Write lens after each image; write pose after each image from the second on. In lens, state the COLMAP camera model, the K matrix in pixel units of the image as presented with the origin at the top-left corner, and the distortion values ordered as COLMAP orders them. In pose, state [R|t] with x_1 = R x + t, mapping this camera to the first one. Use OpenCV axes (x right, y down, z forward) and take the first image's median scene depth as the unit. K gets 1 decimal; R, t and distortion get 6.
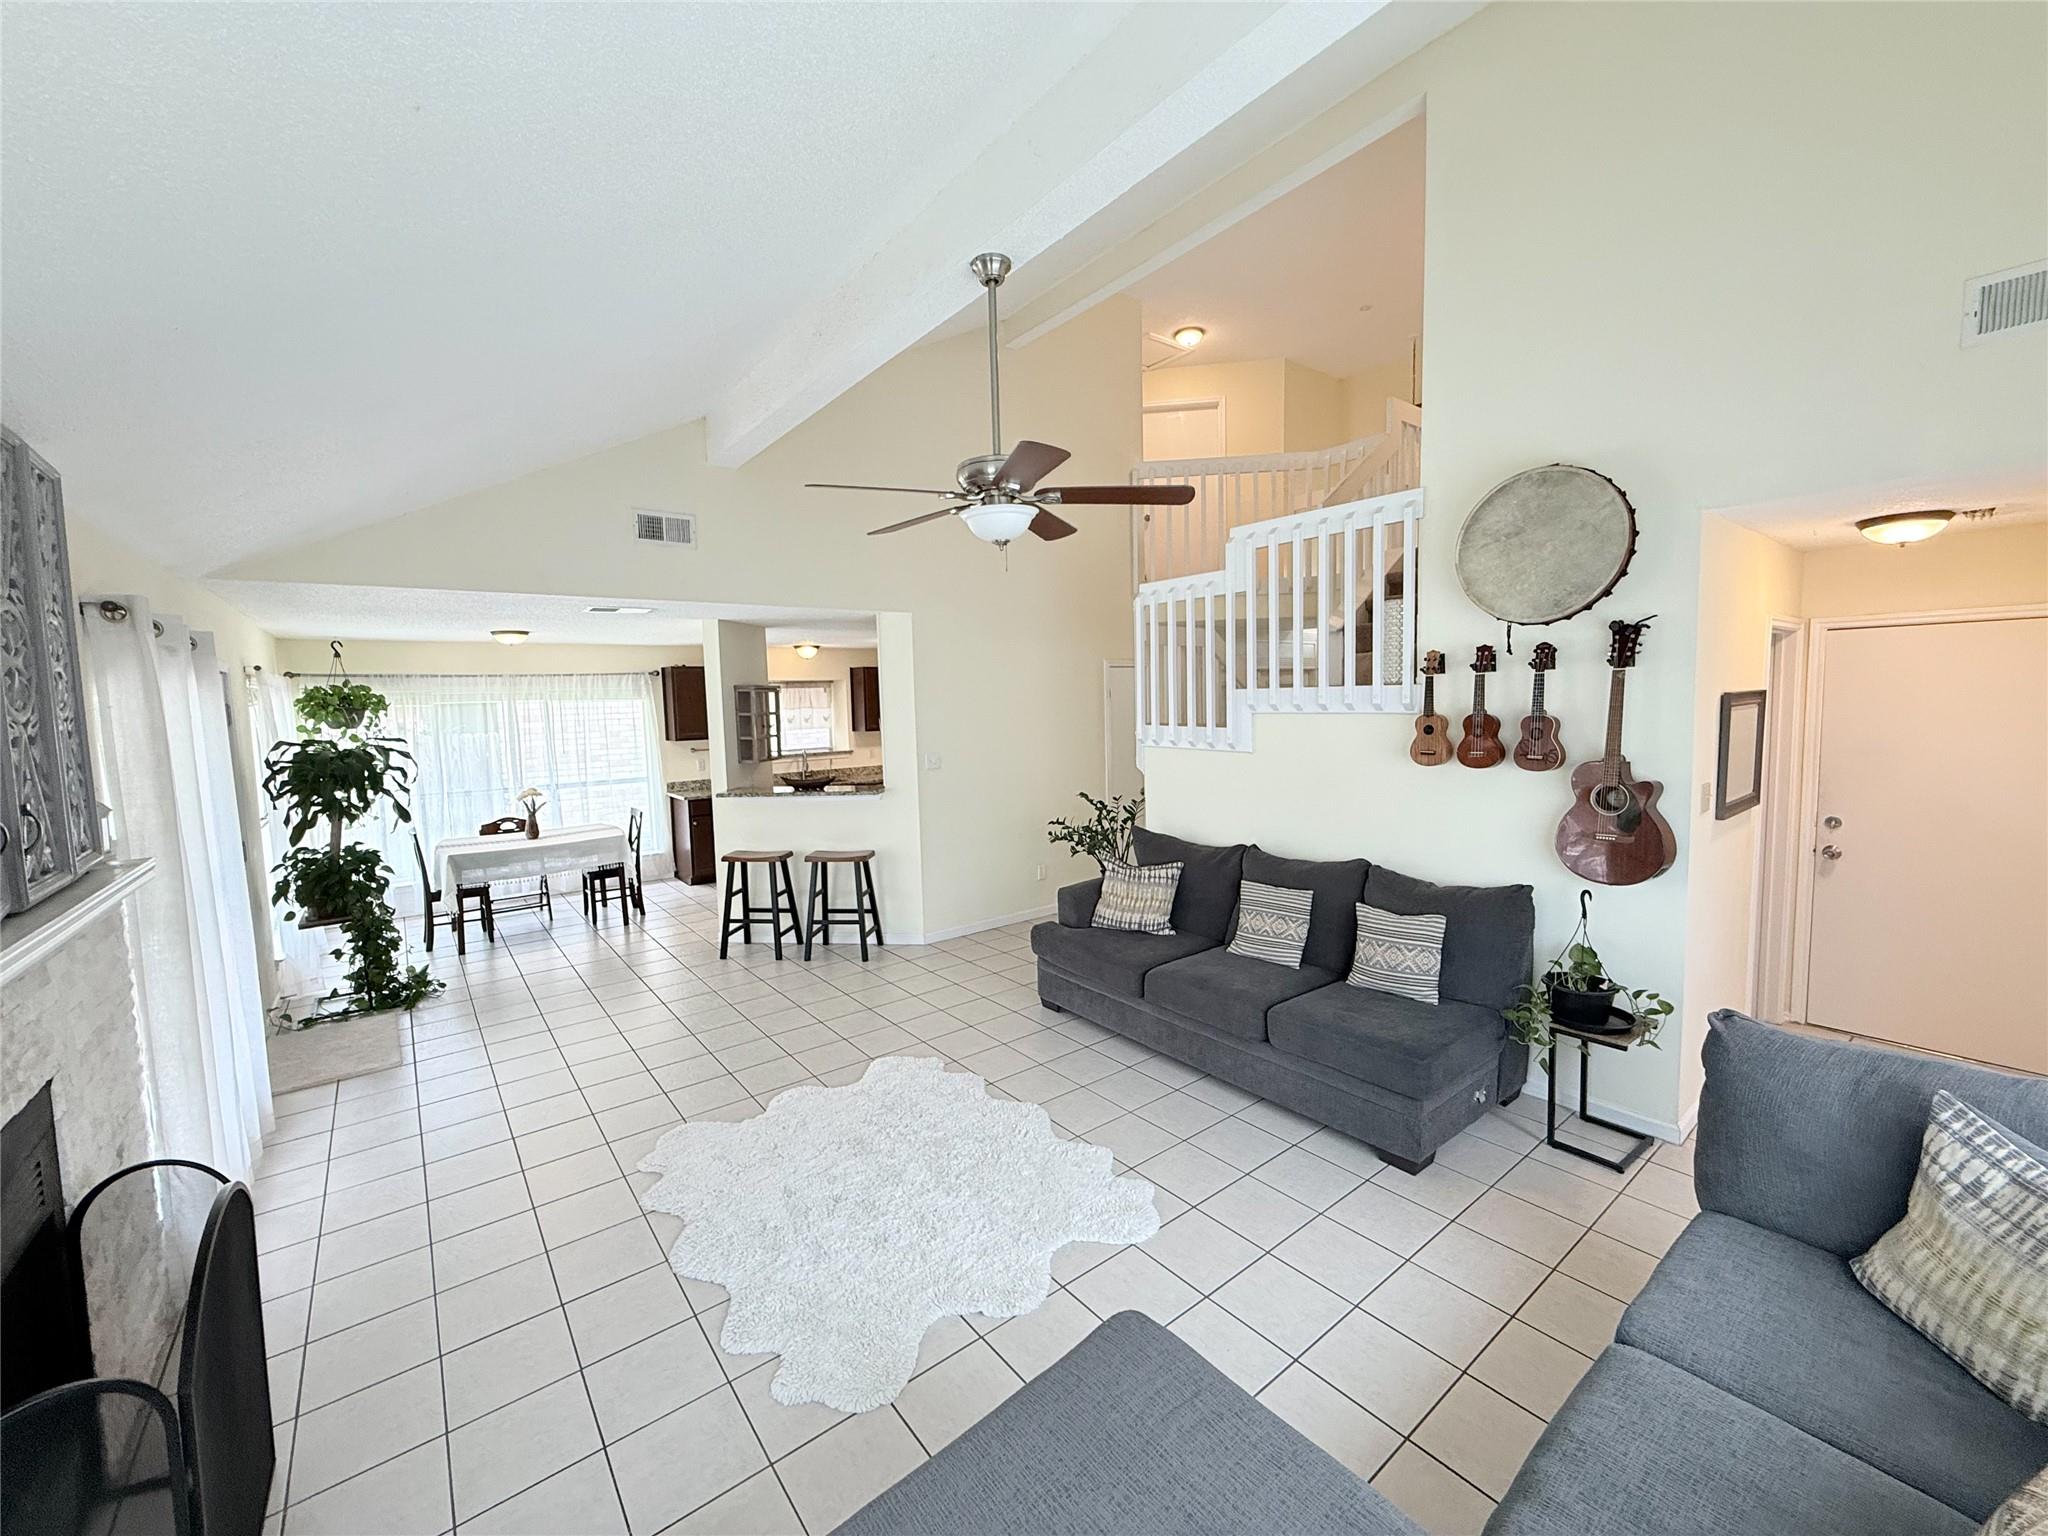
lens RADIAL K [[817.5, 0, 1023.8], [0, 817.5, 762.0], [0, 0, 1]] dist [0.002373, 0.000030]
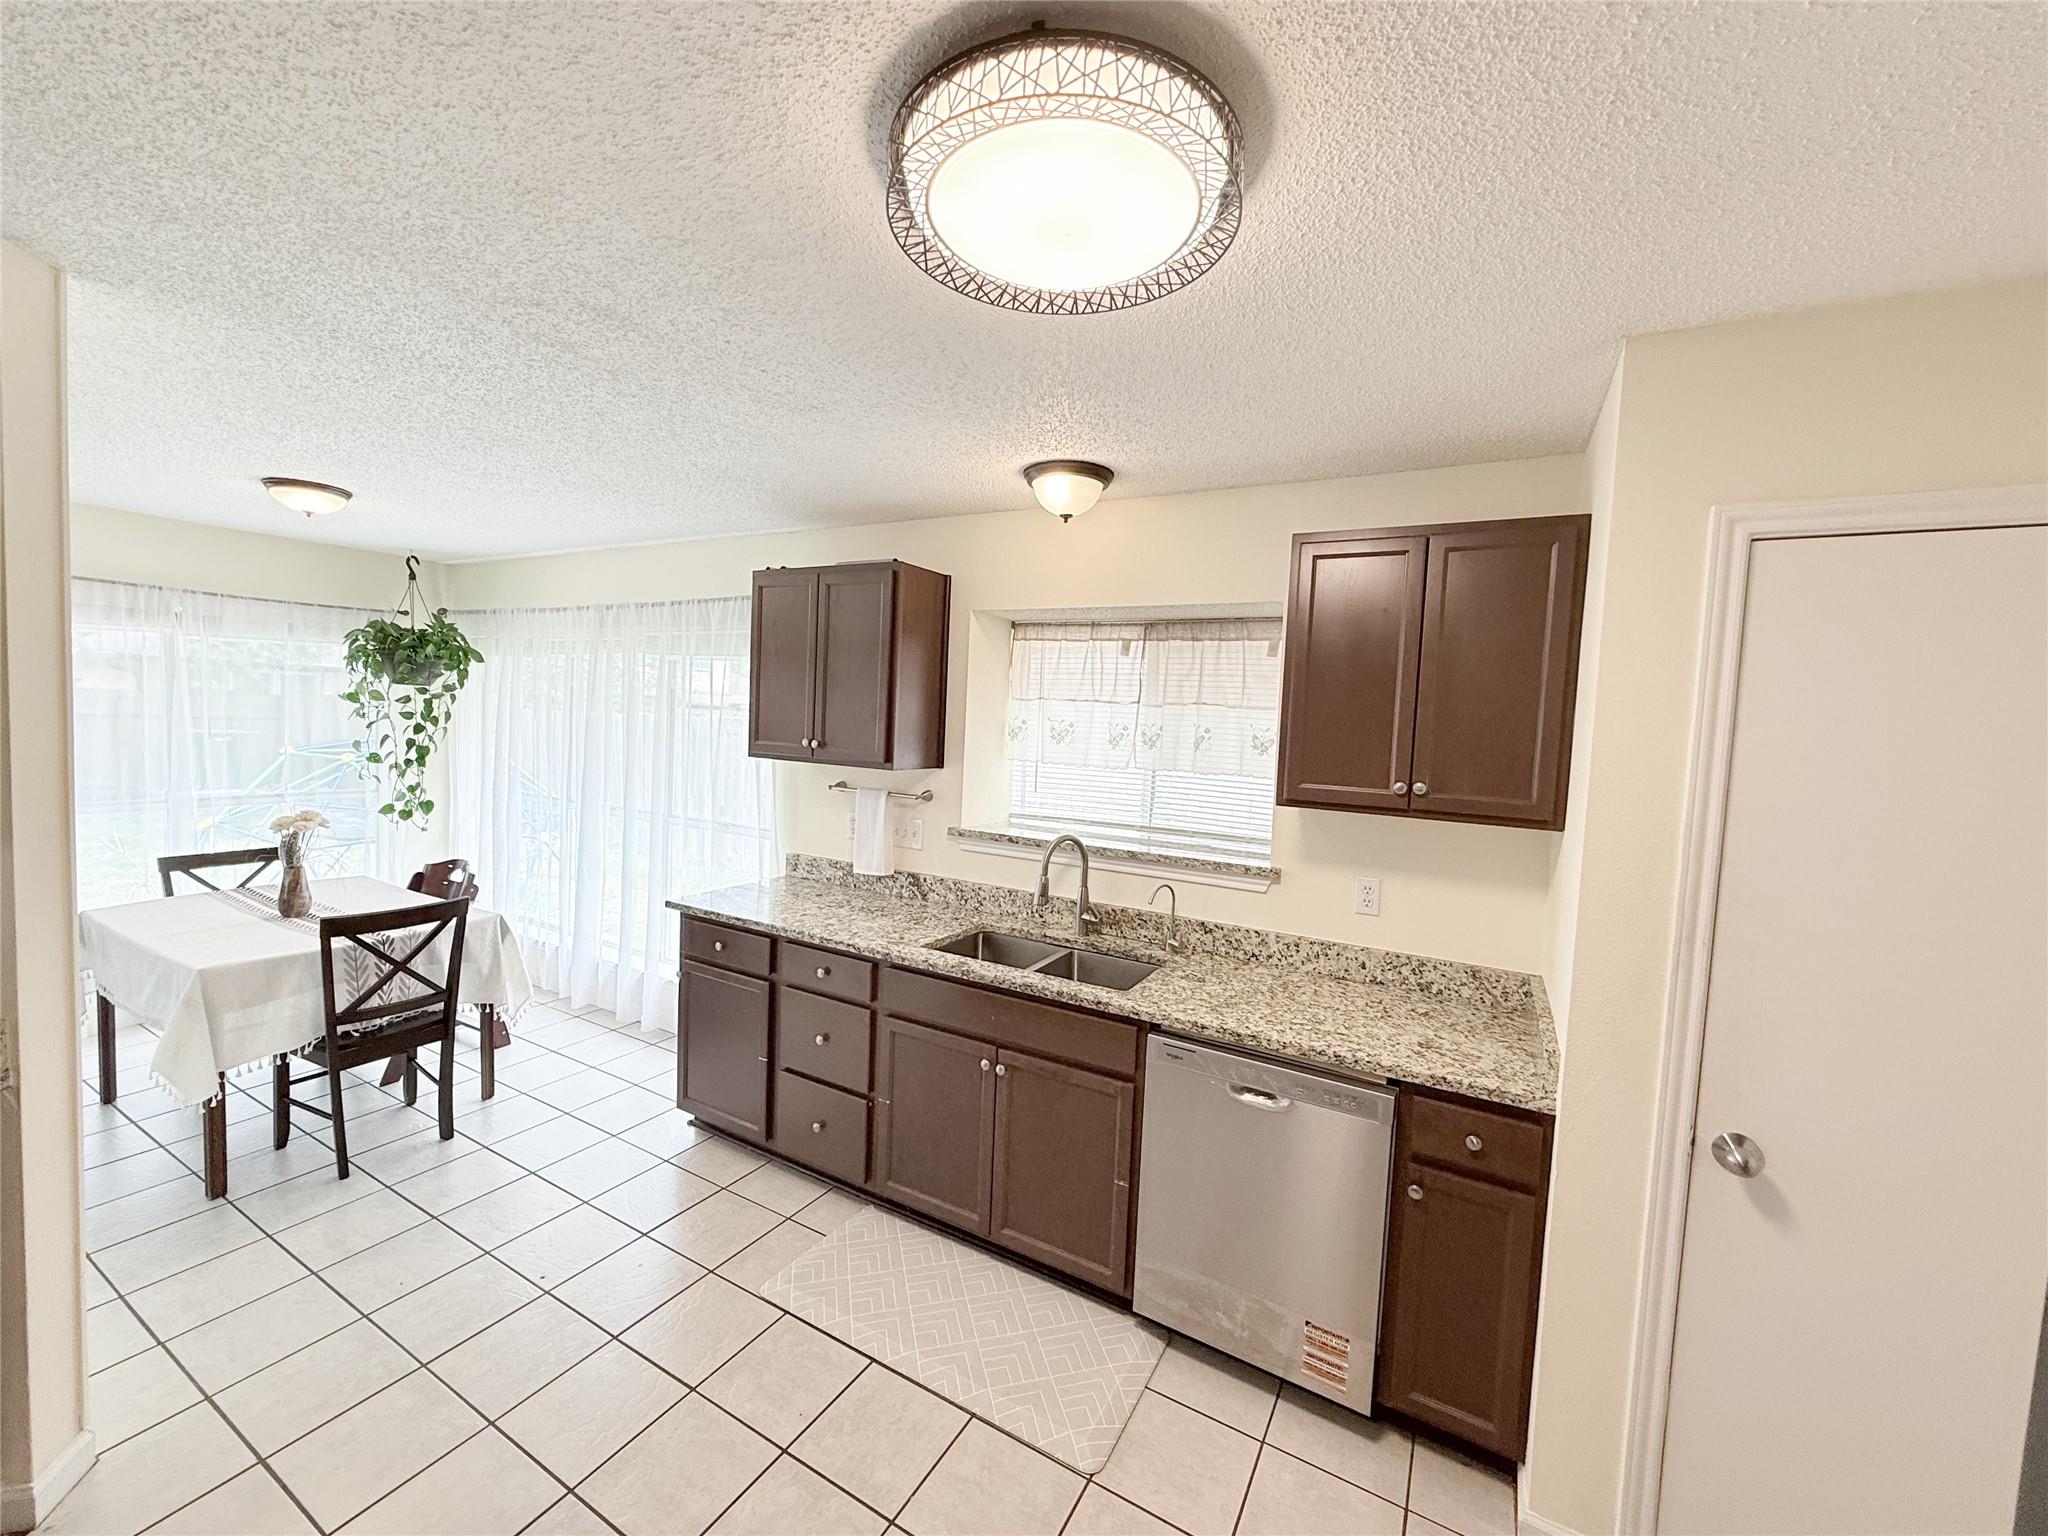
lens RADIAL K [[817.5, 0, 1017.9], [0, 817.5, 763.8], [0, 0, 1]] dist [0.002373, 0.000030]
pose [[0.378194, 0.097622, -0.920565, -0.002767], [-0.126902, 0.990503, 0.052904, -0.077502], [0.916987, 0.096813, 0.386991, 1.240328]]
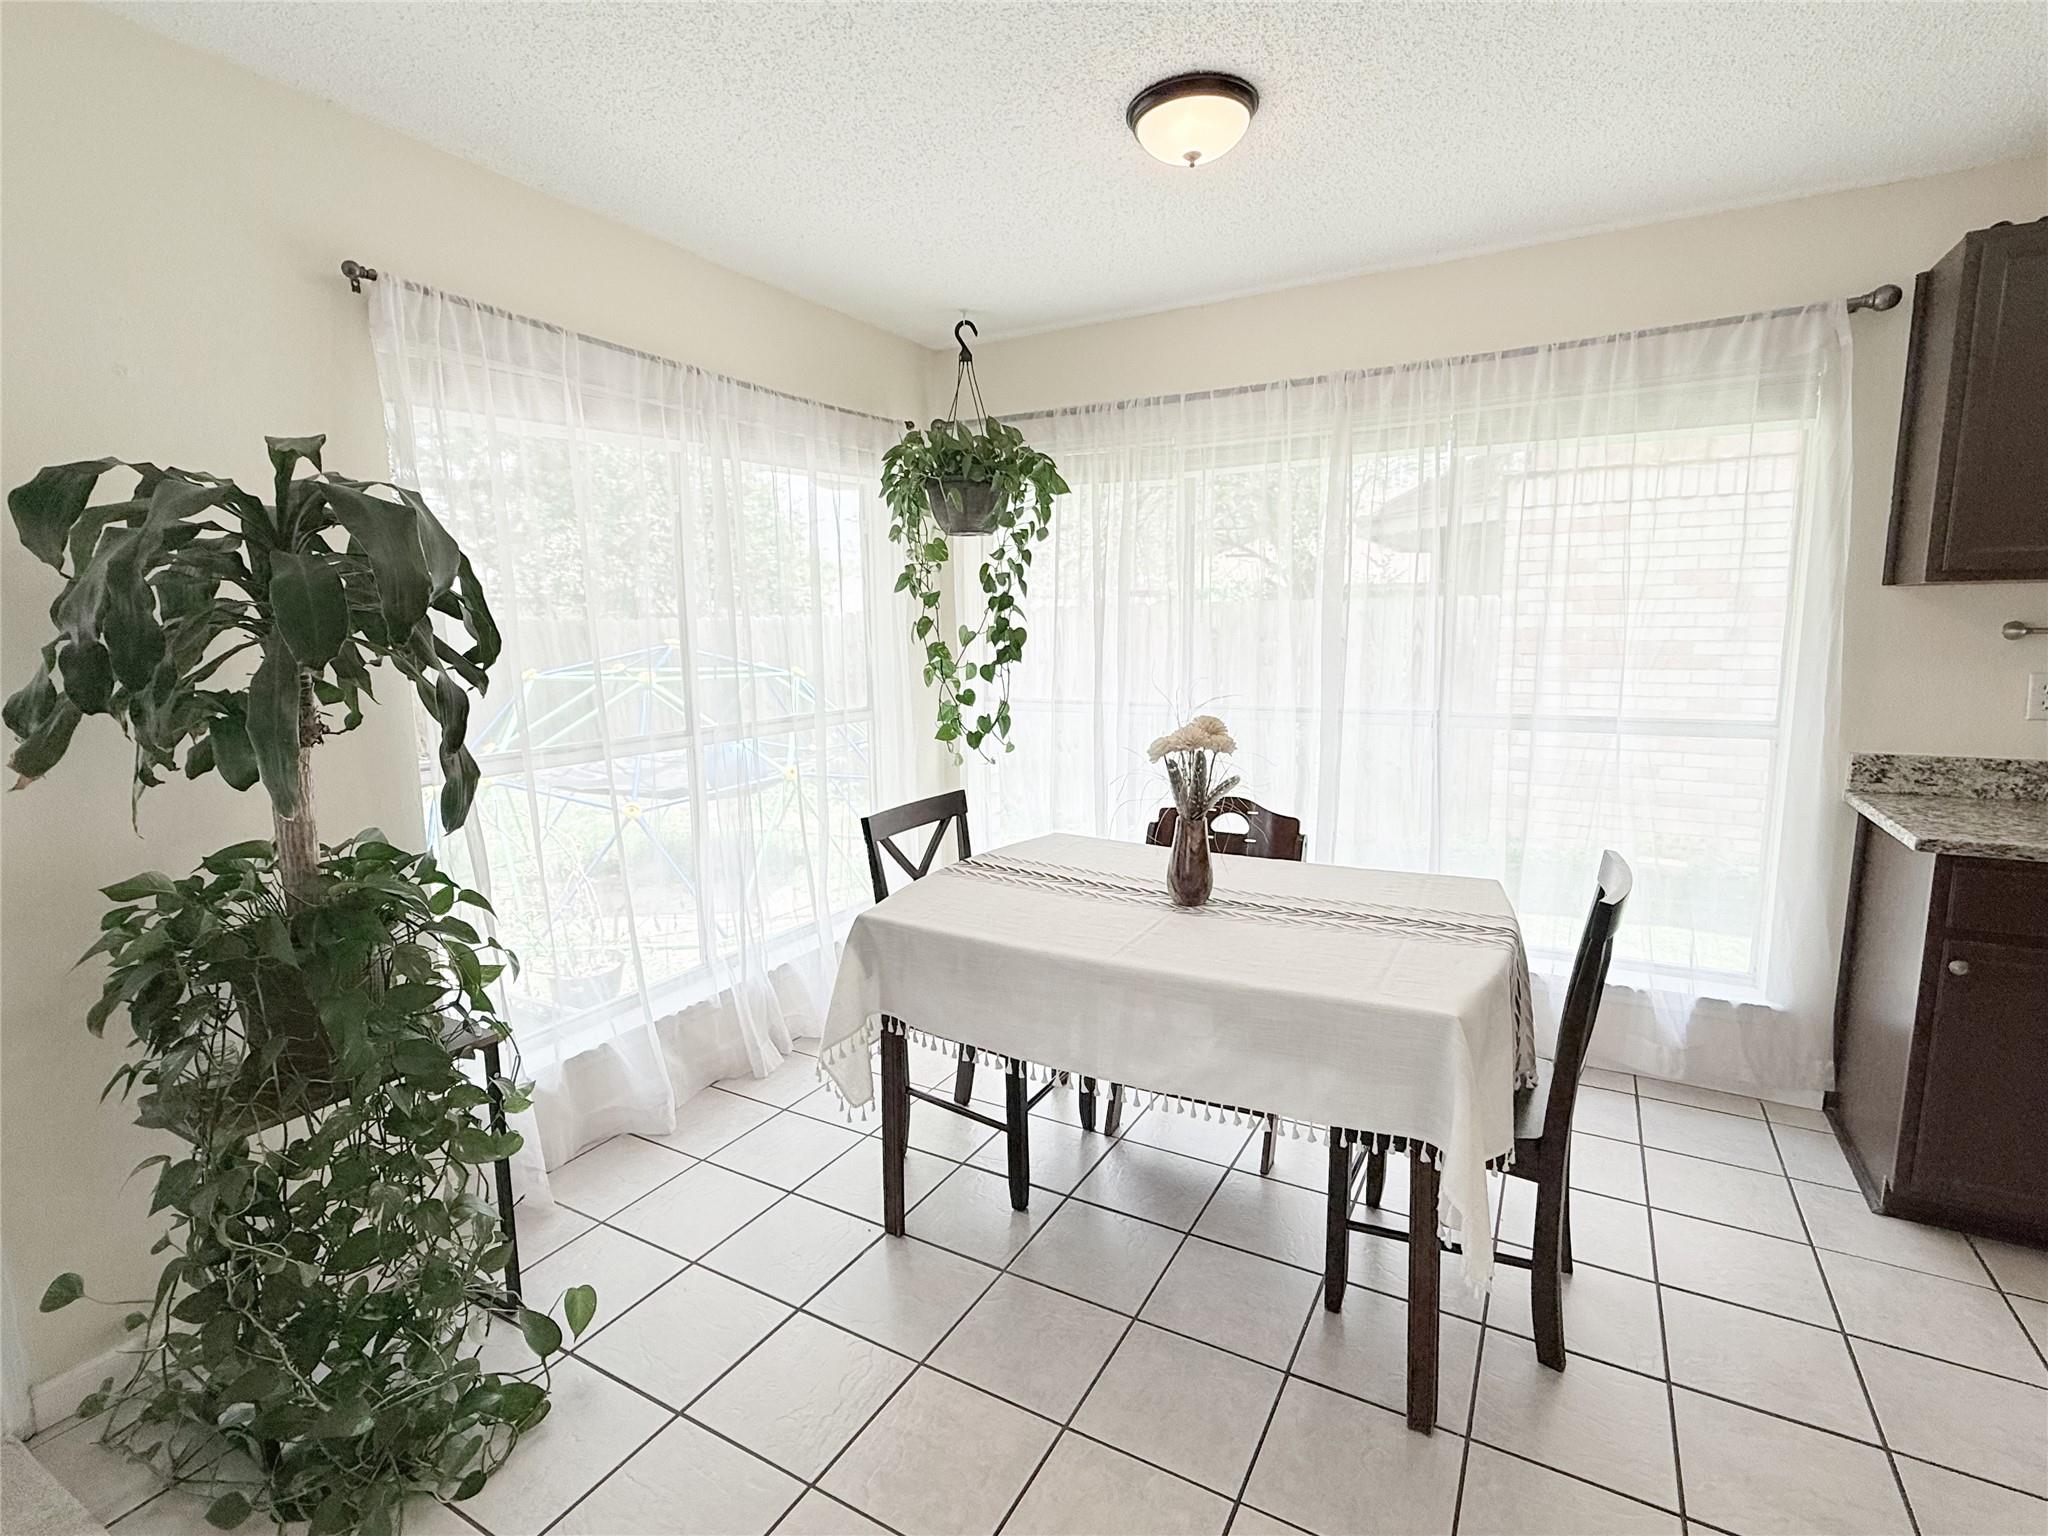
lens RADIAL K [[965.7, 0, 1024.8], [0, 965.7, 764.4], [0, 0, 1]] dist [-0.000878, 0.000279]
pose [[0.383552, 0.155198, -0.910385, -0.345840], [-0.071169, 0.987814, 0.138414, 0.007206], [0.920773, 0.011702, 0.389924, 0.853655]]
